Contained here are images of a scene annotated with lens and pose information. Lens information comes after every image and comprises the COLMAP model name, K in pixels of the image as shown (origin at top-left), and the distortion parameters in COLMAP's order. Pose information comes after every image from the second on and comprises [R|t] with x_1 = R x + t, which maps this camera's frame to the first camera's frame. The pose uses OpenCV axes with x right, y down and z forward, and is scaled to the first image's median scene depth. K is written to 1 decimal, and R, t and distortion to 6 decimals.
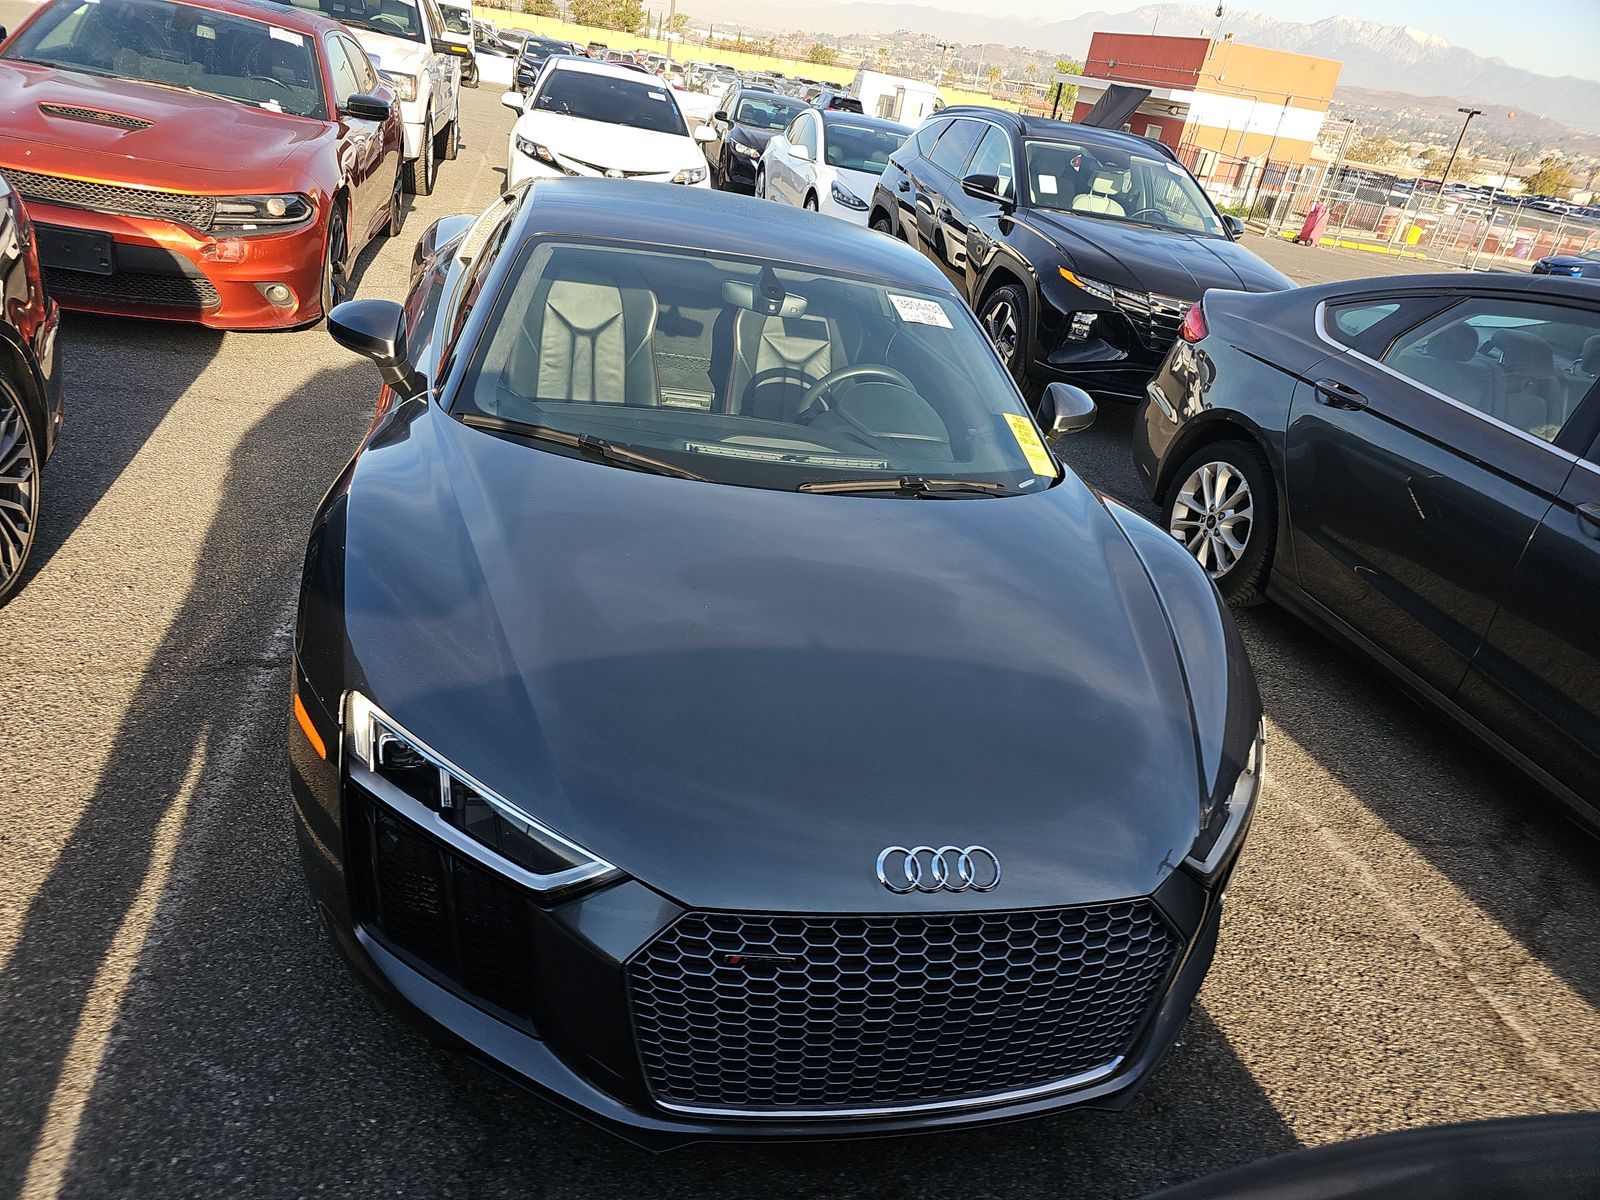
lens RADIAL K [[1065.9, 0, 800.0], [0, 1065.9, 600.0], [0, 0, 1]] dist [0.047704, -0.043646]
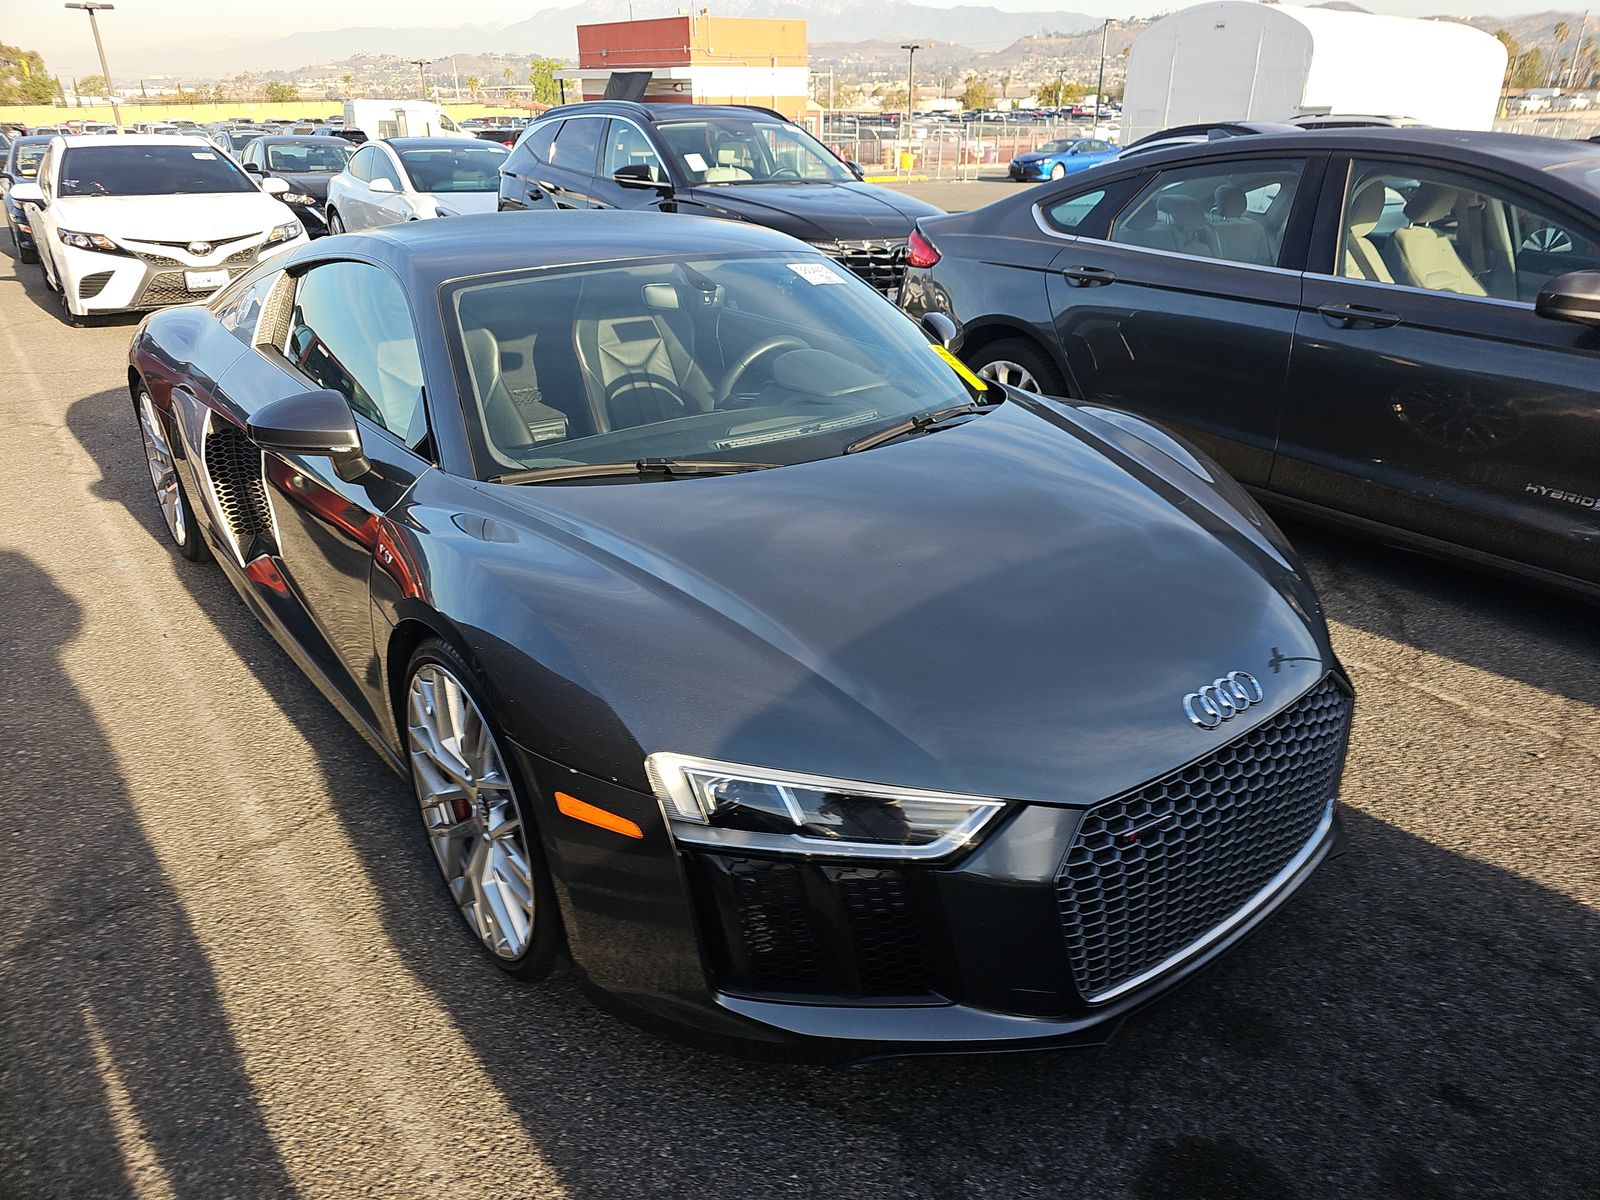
lens RADIAL K [[1061.0, 0, 800.0], [0, 1061.0, 600.0], [0, 0, 1]] dist [0.044554, -0.042828]
pose [[0.886366, -0.323699, 0.331021, -0.120311], [0.323105, 0.944554, 0.058489, -0.011948], [-0.331600, 0.055112, 0.941809, 0.014723]]
